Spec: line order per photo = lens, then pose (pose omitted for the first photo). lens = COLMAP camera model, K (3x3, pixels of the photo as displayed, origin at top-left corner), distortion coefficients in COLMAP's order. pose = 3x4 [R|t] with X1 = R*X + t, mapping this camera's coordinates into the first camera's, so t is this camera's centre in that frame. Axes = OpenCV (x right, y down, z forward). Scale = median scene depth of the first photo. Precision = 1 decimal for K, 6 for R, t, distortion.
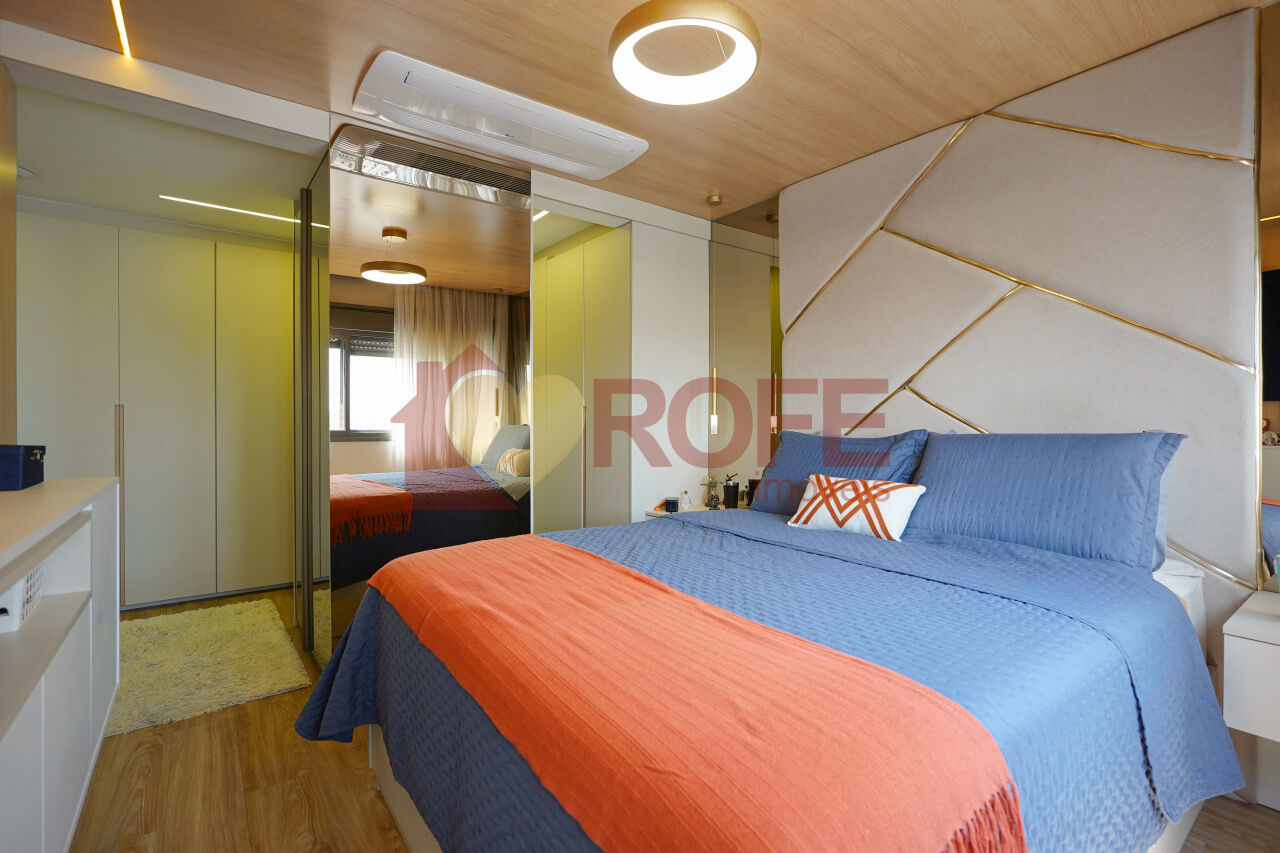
lens RADIAL K [[589.7, 0, 641.1], [0, 589.7, 415.2], [0, 0, 1]] dist [0.003950, 0.001070]
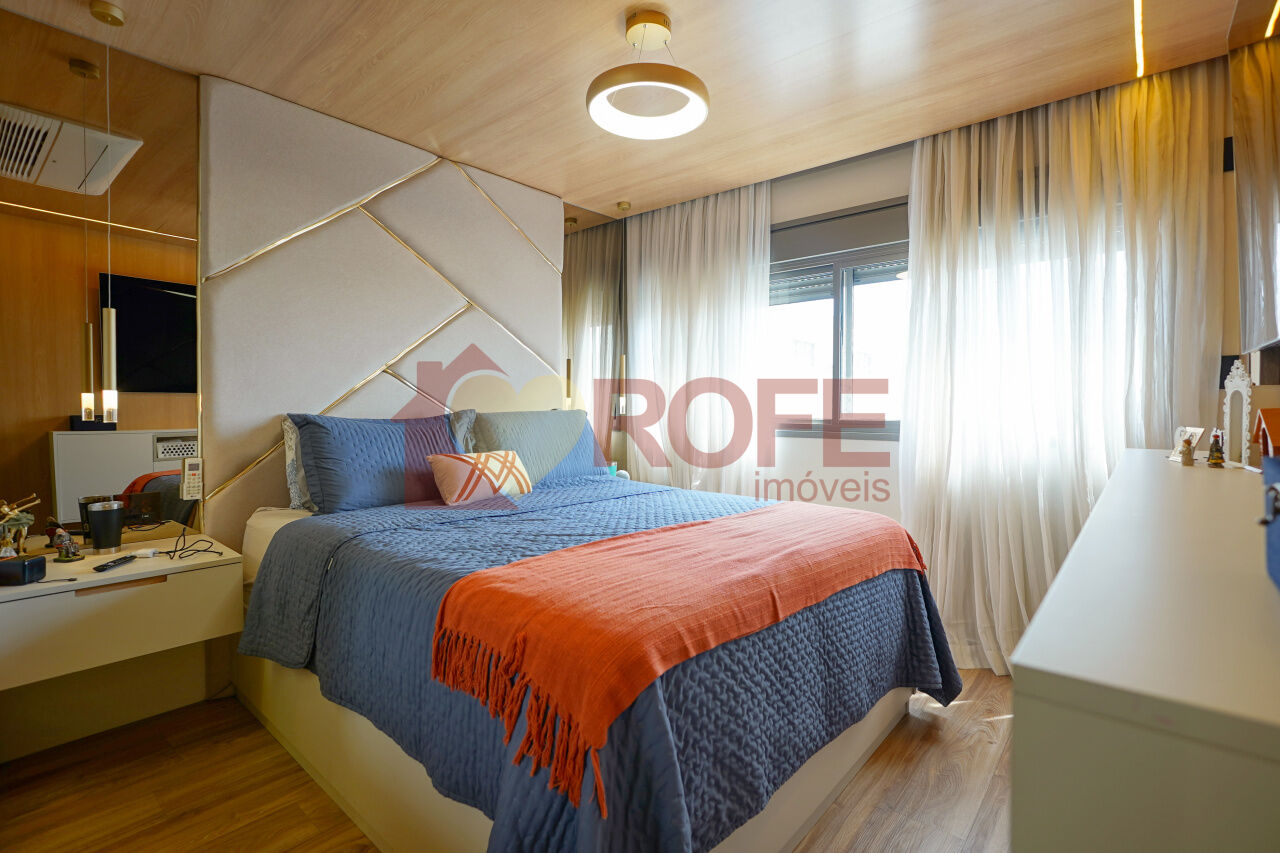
lens RADIAL K [[589.7, 0, 645.0], [0, 589.7, 417.4], [0, 0, 1]] dist [0.003950, 0.001070]
pose [[-0.197370, -0.006215, 0.980309, -0.815487], [0.000621, 0.999979, 0.006465, 0.033802], [-0.980329, 0.001884, -0.197362, 0.917013]]
